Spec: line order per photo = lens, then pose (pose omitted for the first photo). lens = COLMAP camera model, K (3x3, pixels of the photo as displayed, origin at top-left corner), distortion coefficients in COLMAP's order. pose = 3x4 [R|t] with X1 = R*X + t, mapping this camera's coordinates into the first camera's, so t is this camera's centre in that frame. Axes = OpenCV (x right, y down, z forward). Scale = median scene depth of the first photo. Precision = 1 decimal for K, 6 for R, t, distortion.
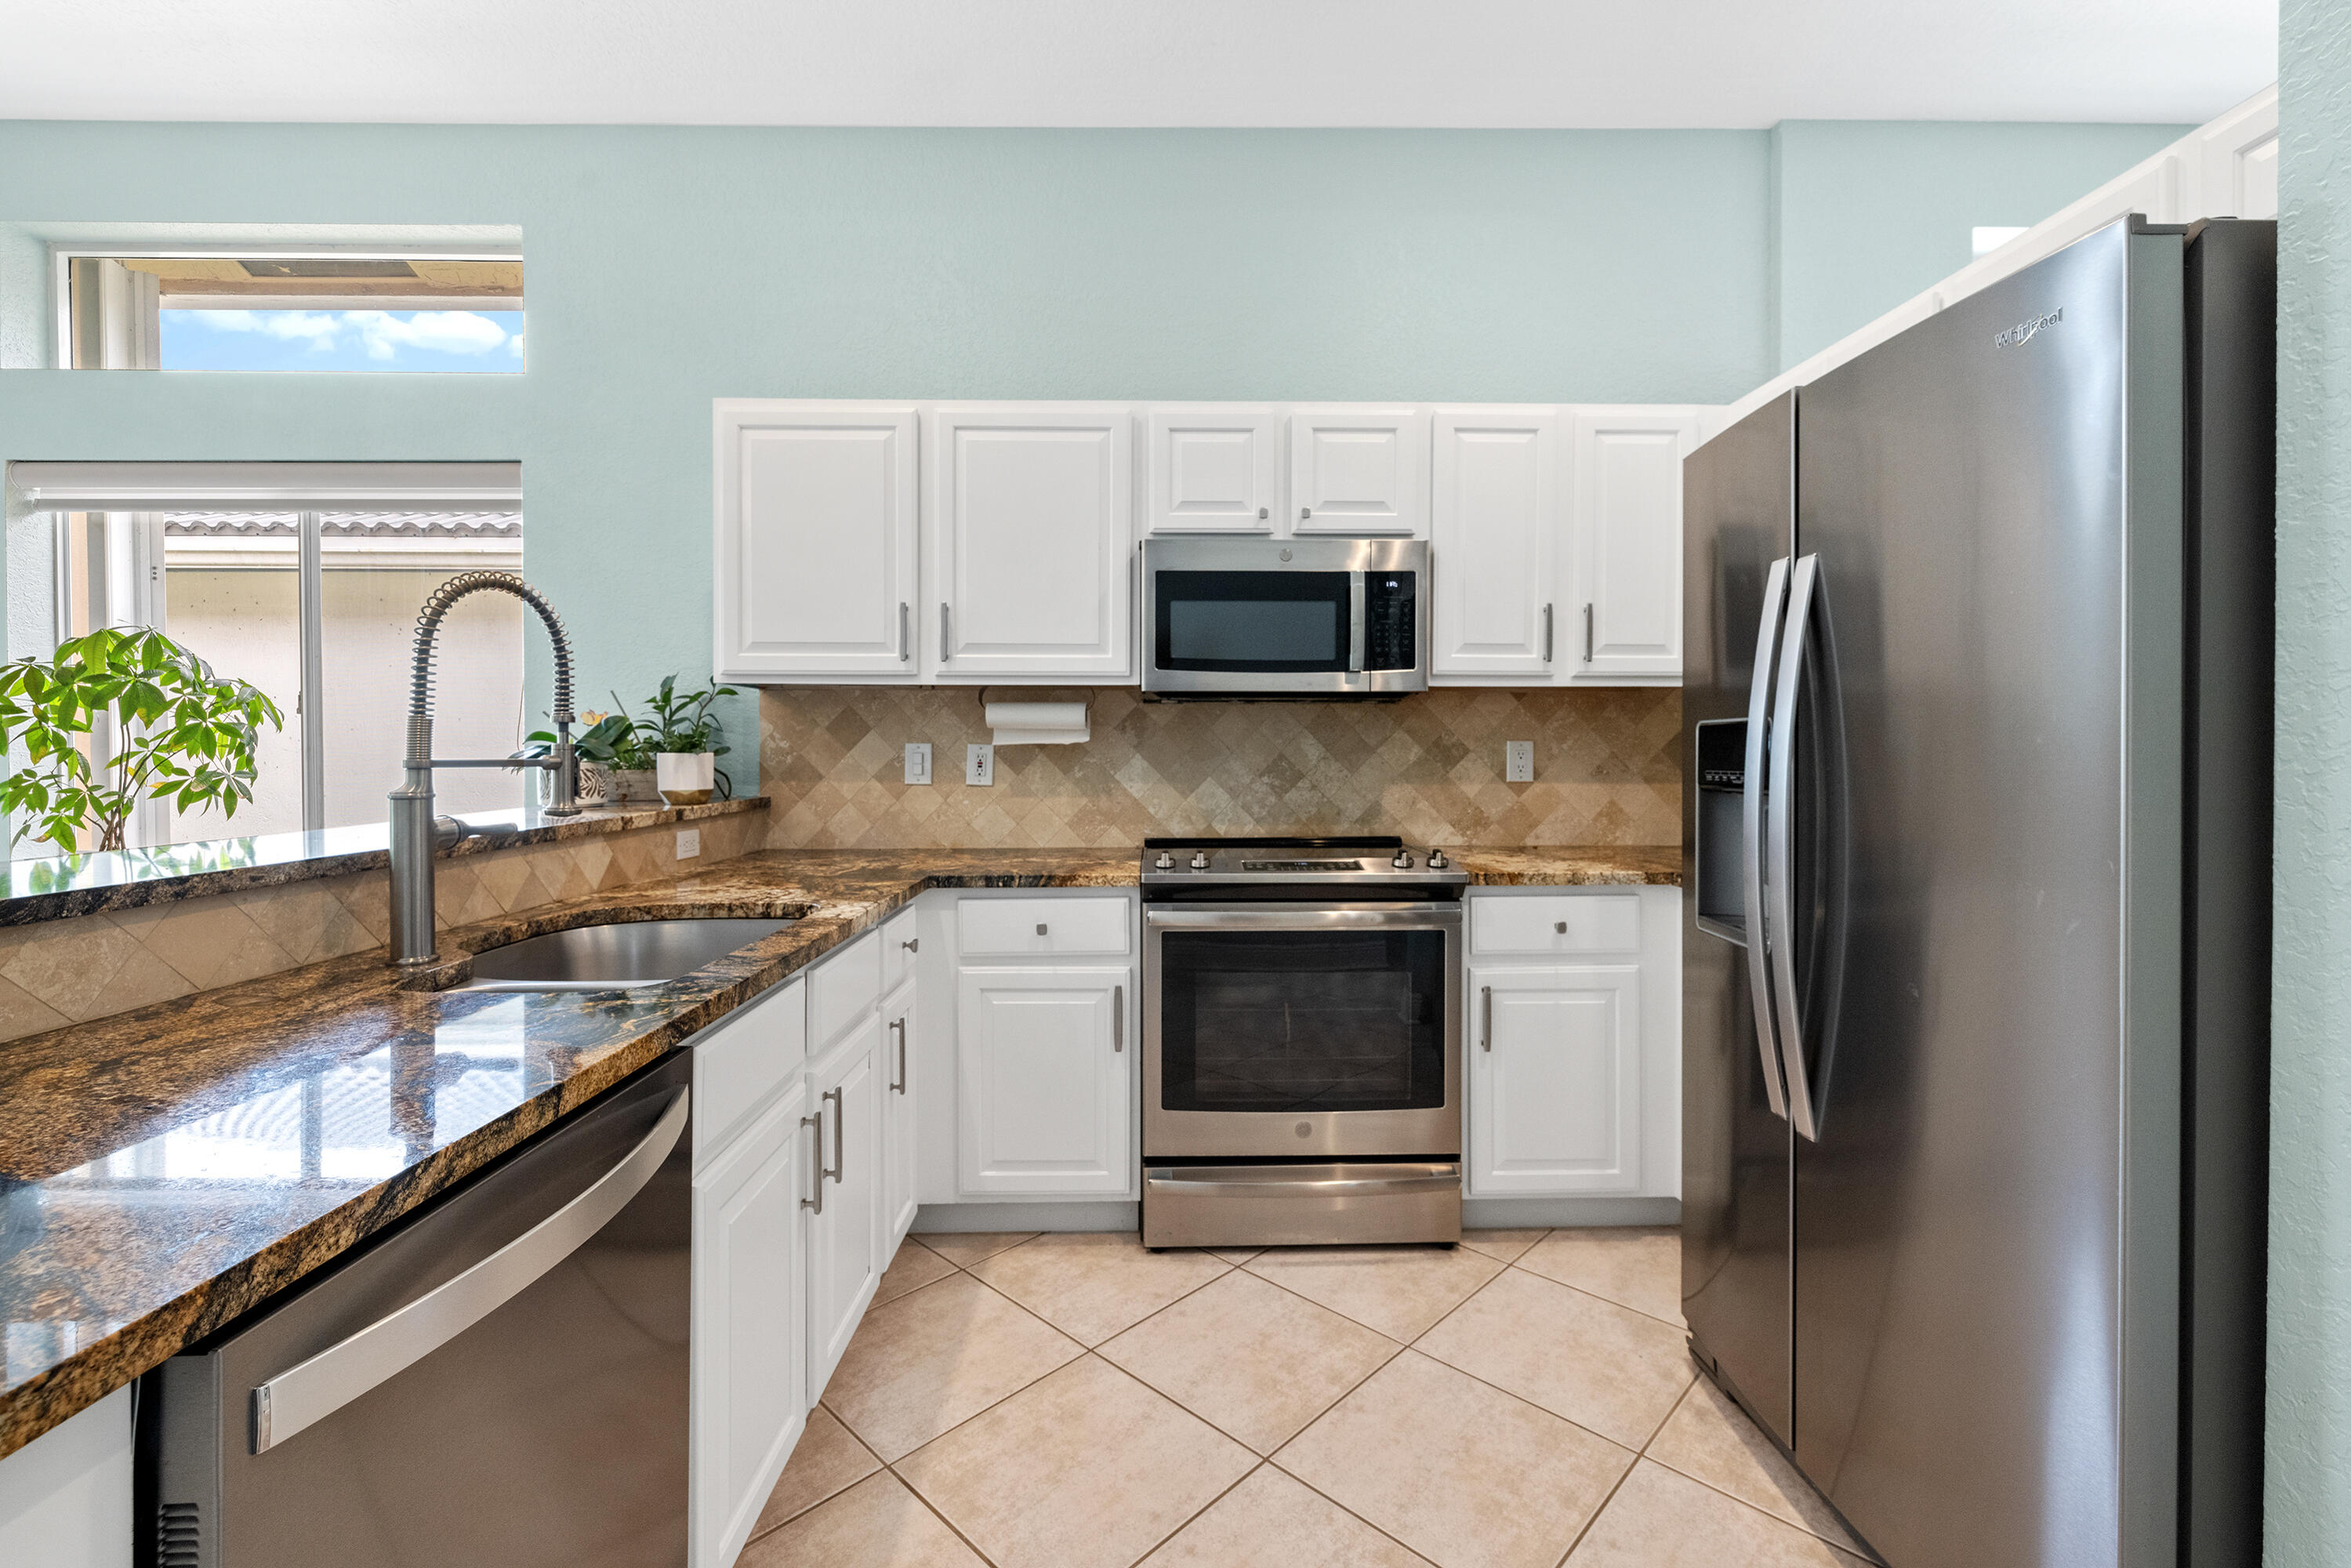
lens RADIAL K [[1001.0, 0, 1172.0], [0, 1001.0, 773.5], [0, 0, 1]] dist [-0.000302, 0.000292]
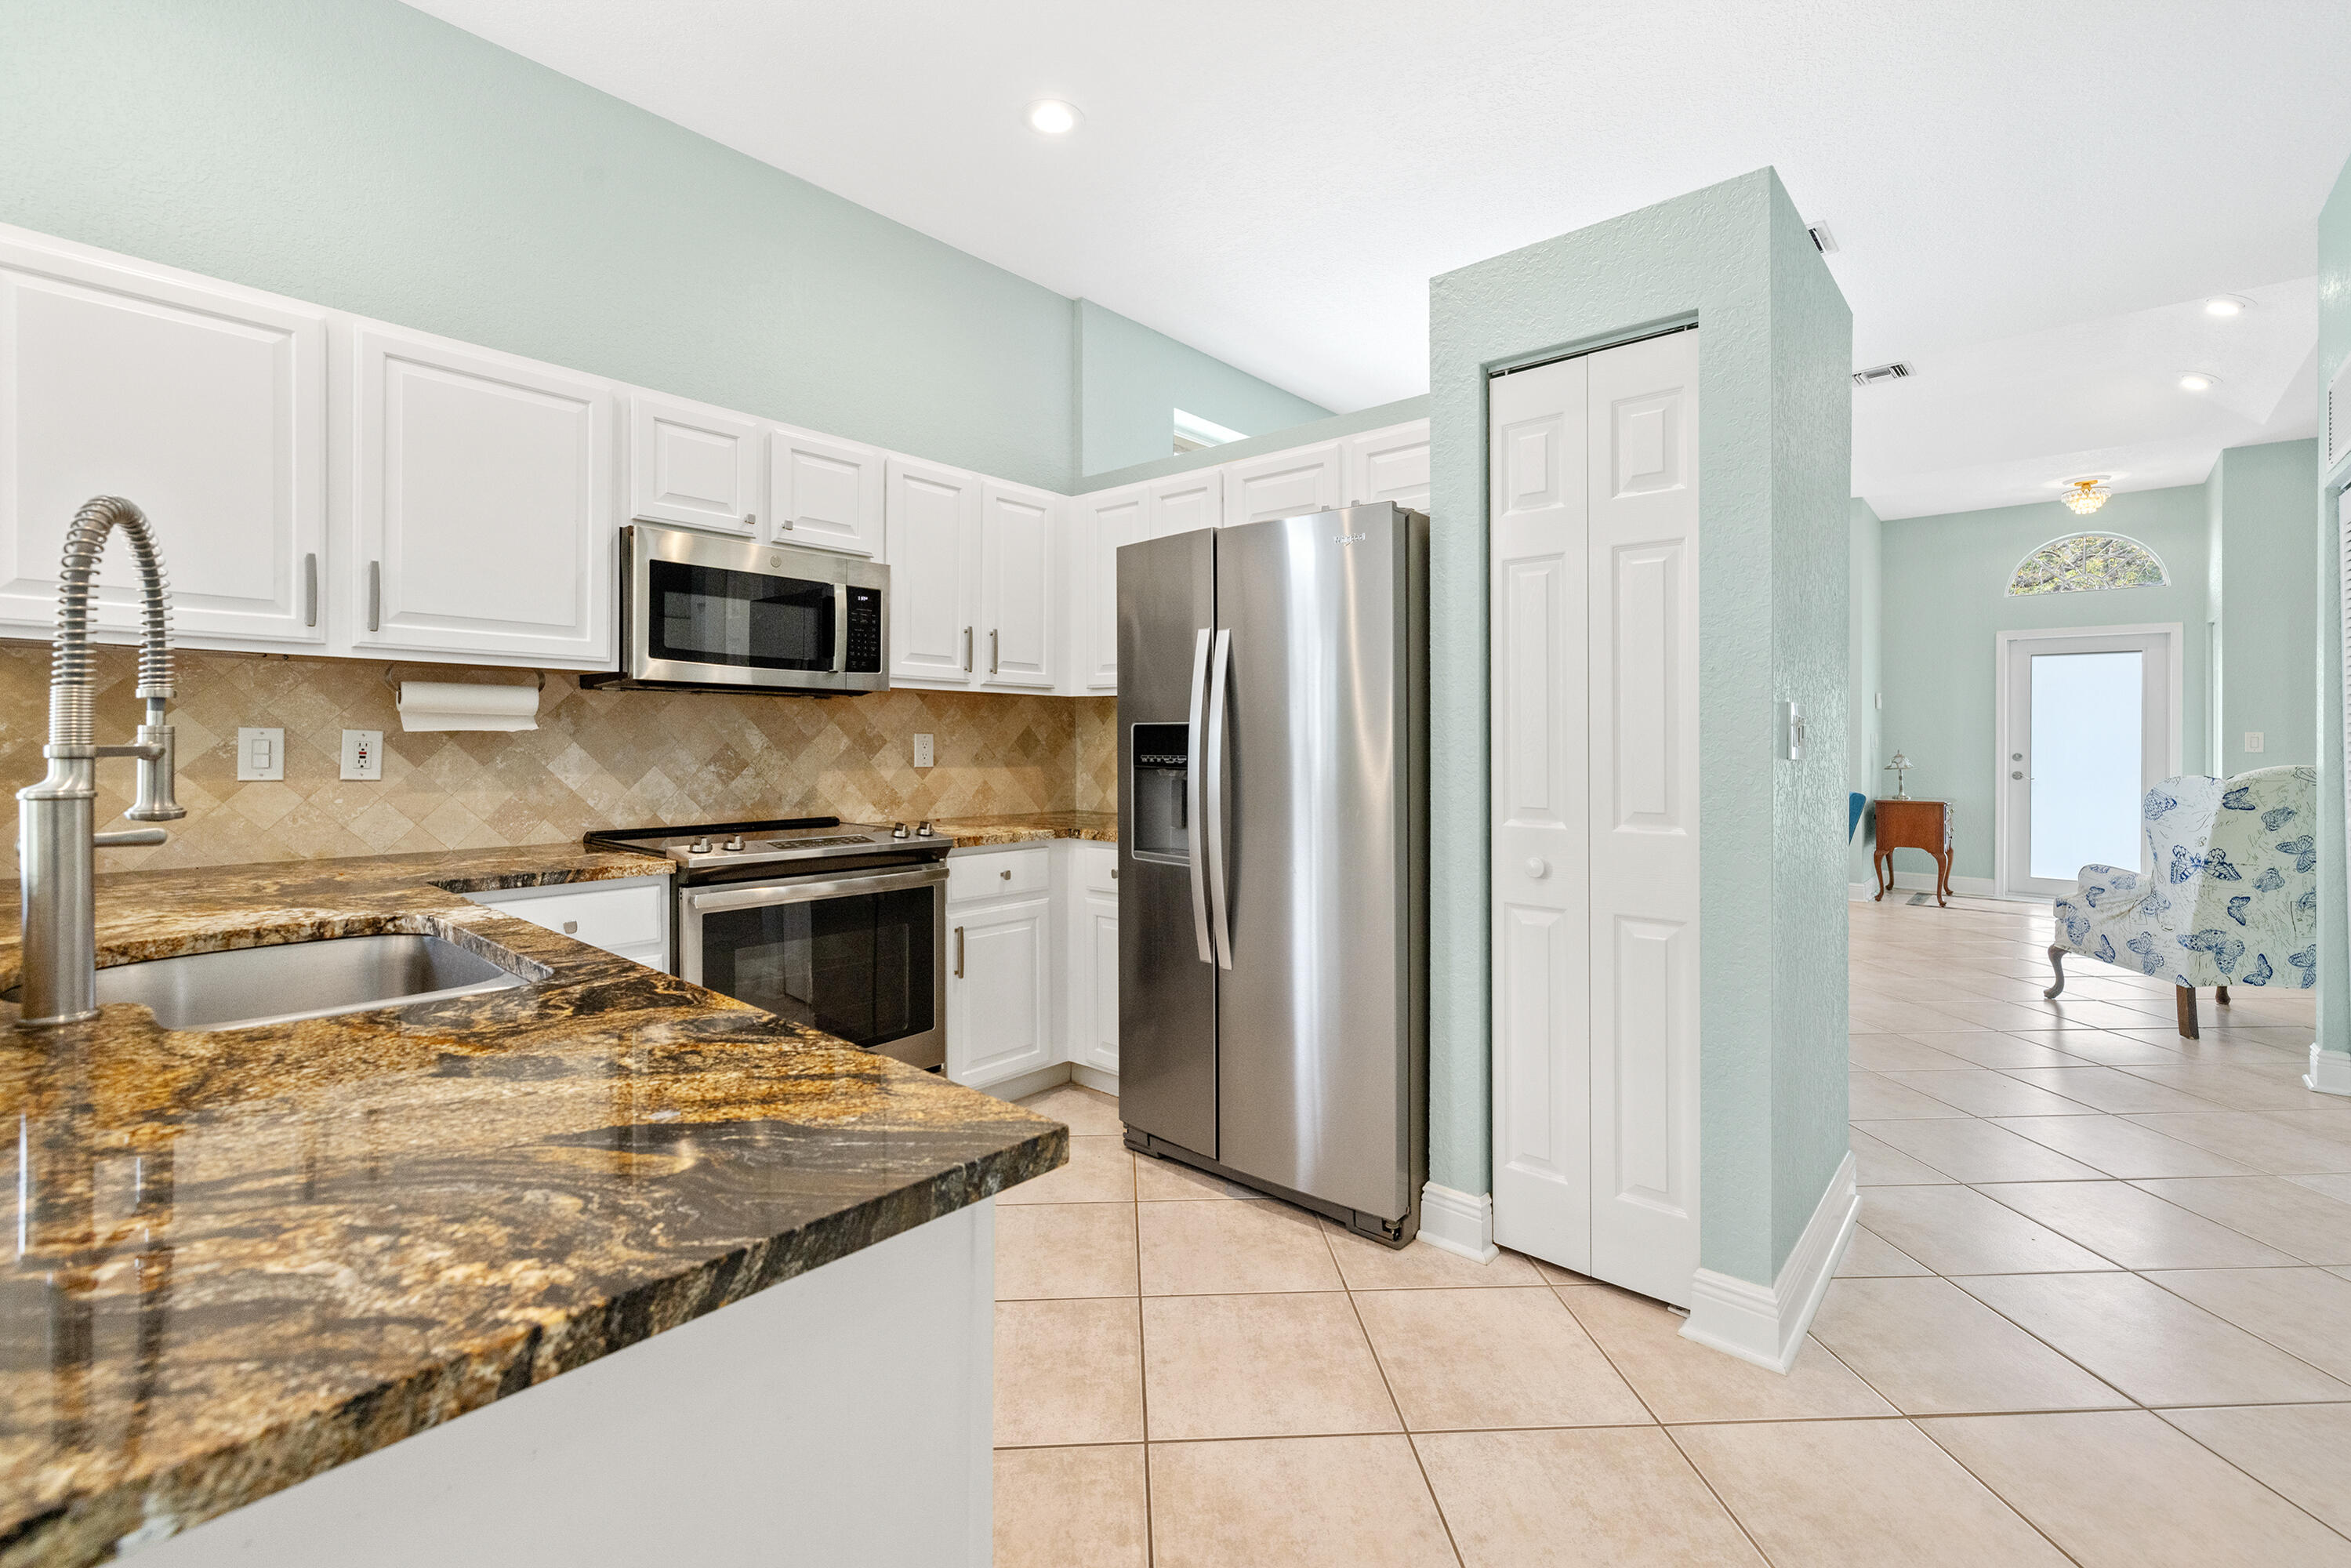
lens RADIAL K [[996.9, 0, 1168.2], [0, 996.9, 758.7], [0, 0, 1]] dist [0.002515, 0.000389]
pose [[0.683331, -0.006999, 0.730075, -0.343252], [0.011505, 0.999933, -0.001182, 0.002867], [-0.730018, 0.009207, 0.683366, -0.048090]]
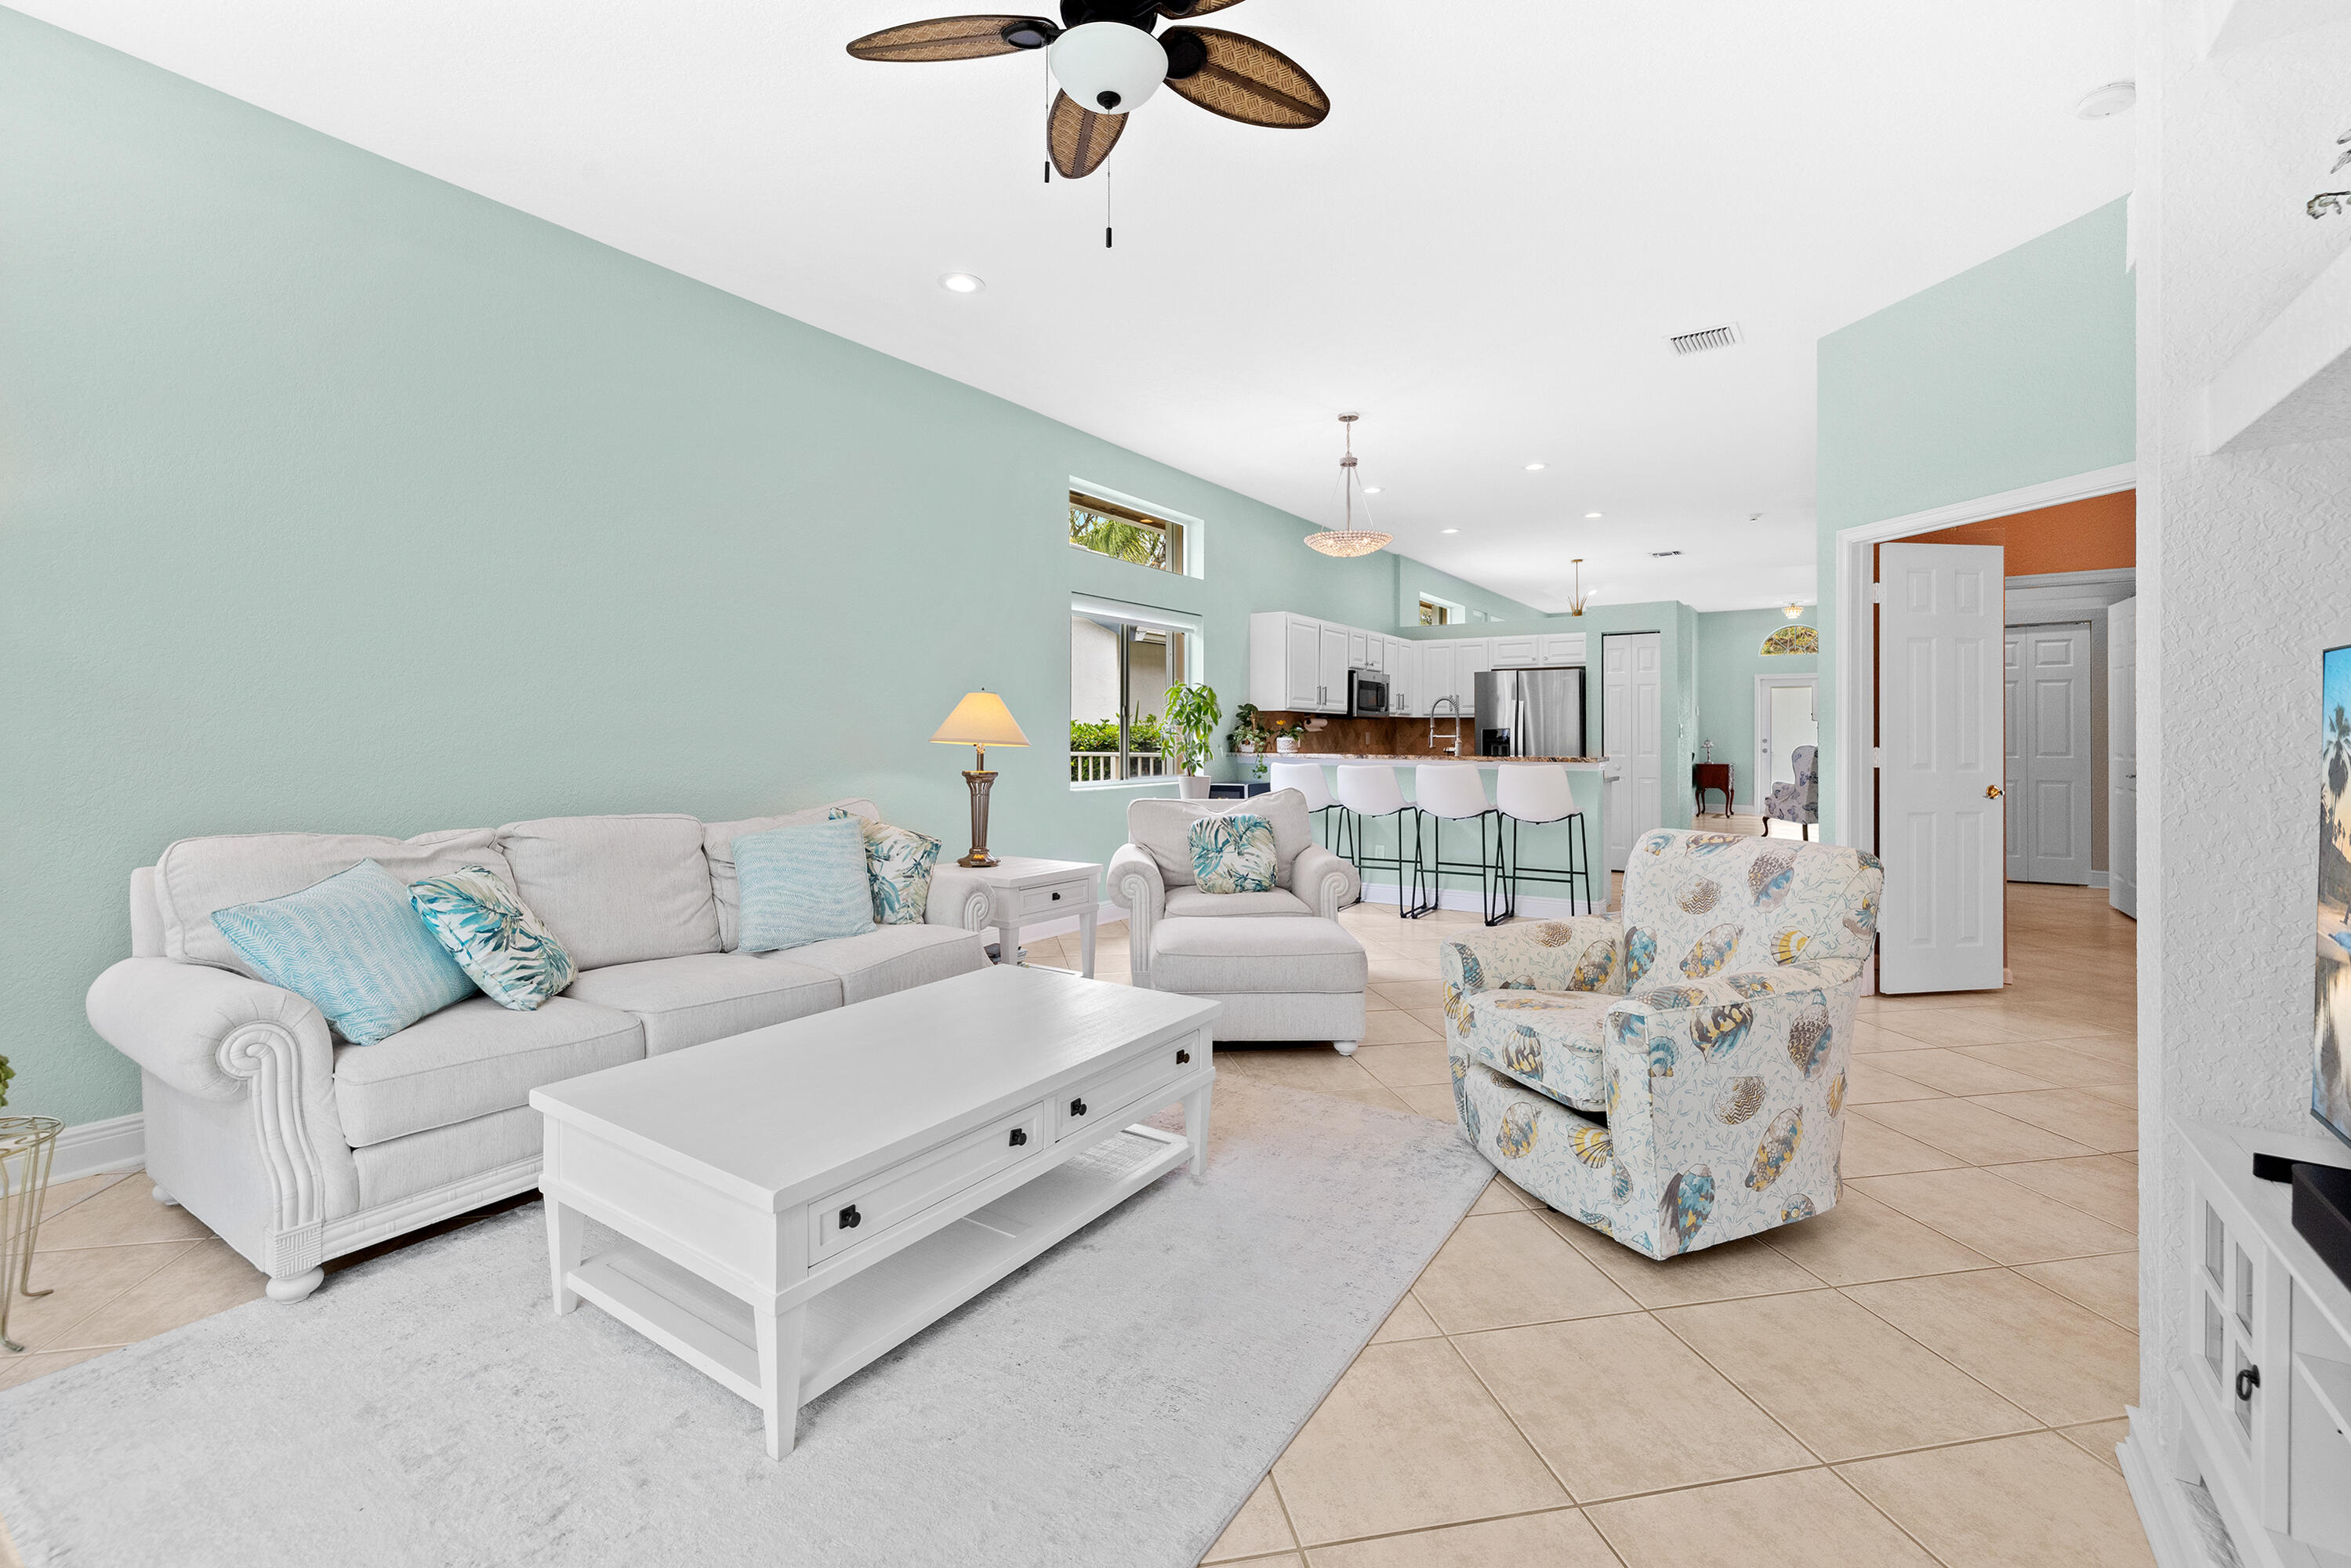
lens RADIAL K [[996.9, 0, 1168.2], [0, 996.9, 758.7], [0, 0, 1]] dist [0.002515, 0.000389]
pose [[0.579722, -0.013663, 0.814700, -2.694186], [0.019968, 0.999797, 0.002558, 0.031698], [-0.814570, 0.014785, 0.579877, -0.346619]]
